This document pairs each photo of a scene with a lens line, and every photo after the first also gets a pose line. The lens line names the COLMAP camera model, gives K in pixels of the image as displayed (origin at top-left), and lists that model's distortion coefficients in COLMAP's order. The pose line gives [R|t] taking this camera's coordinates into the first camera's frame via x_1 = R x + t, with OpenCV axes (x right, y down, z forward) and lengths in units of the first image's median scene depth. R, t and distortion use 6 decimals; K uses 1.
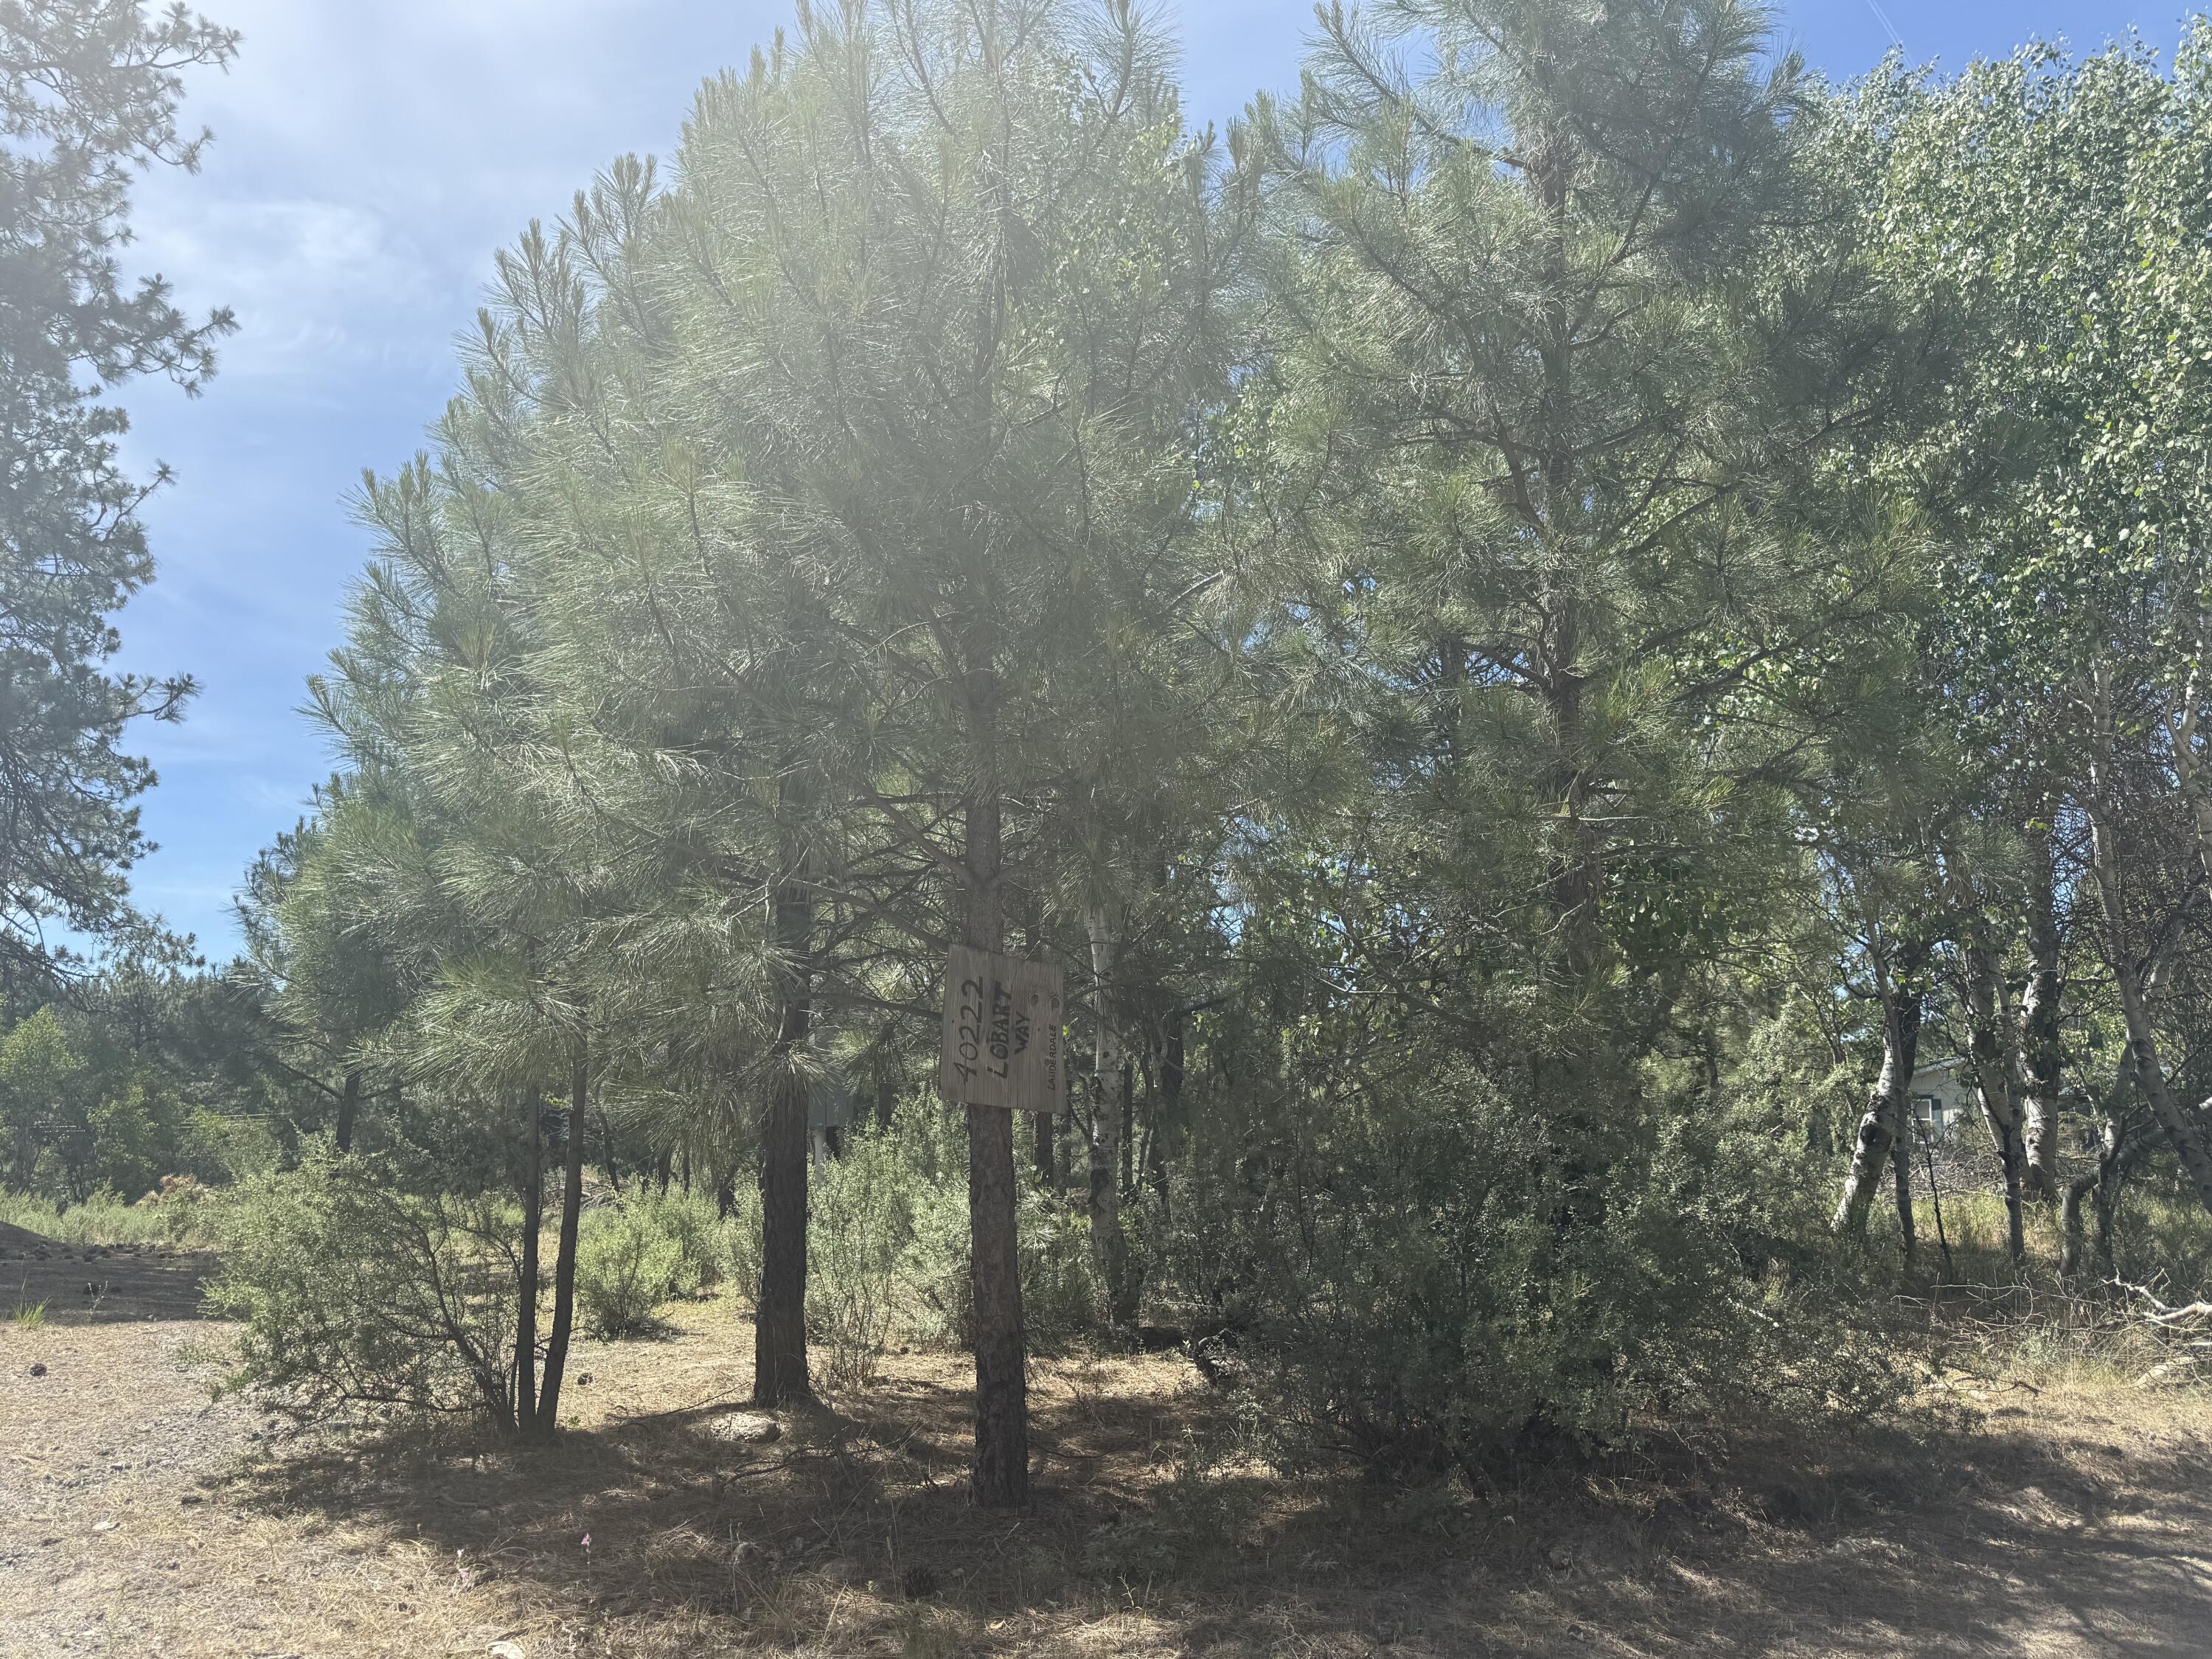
lens RADIAL K [[1547.6, 0, 1105.4], [0, 1547.6, 800.5], [0, 0, 1]] dist [0.019447, -0.045208]
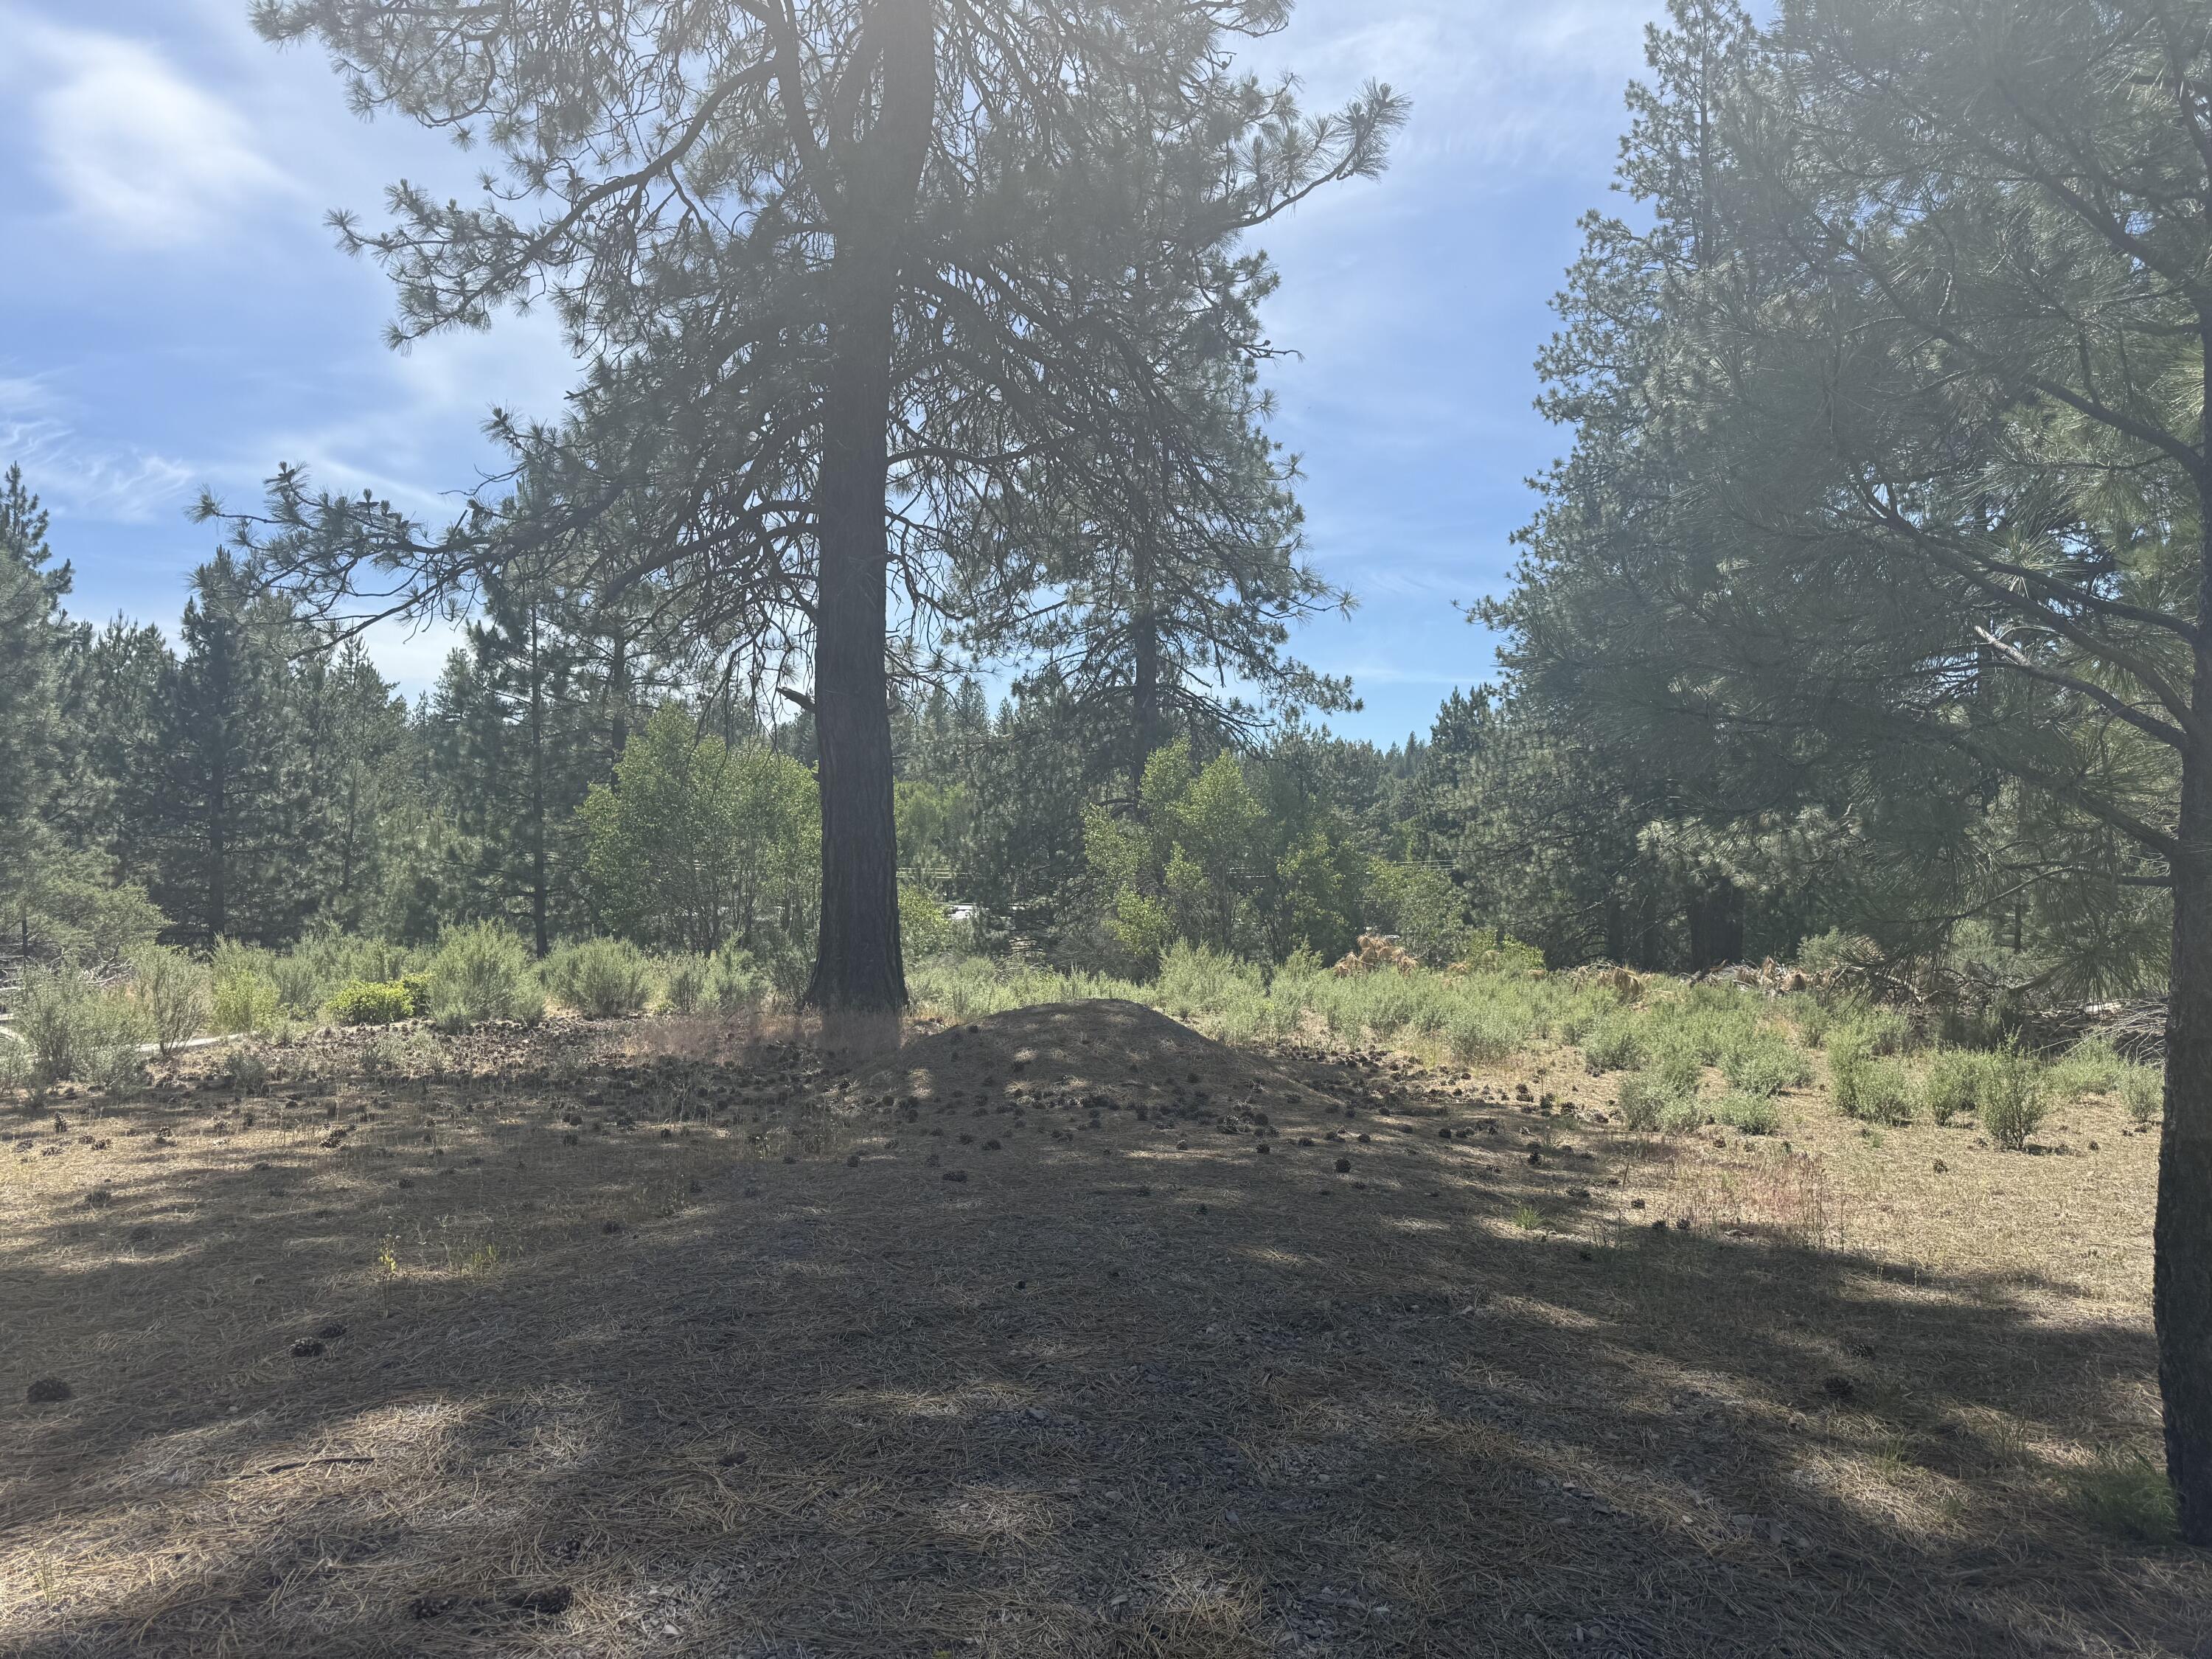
lens RADIAL K [[1547.6, 0, 1105.4], [0, 1547.6, 800.5], [0, 0, 1]] dist [0.019447, -0.045208]
pose [[0.779389, -0.011846, -0.626428, -0.114926], [0.113717, 0.985890, 0.122840, 0.029000], [0.616134, -0.166976, 0.769739, 0.167507]]
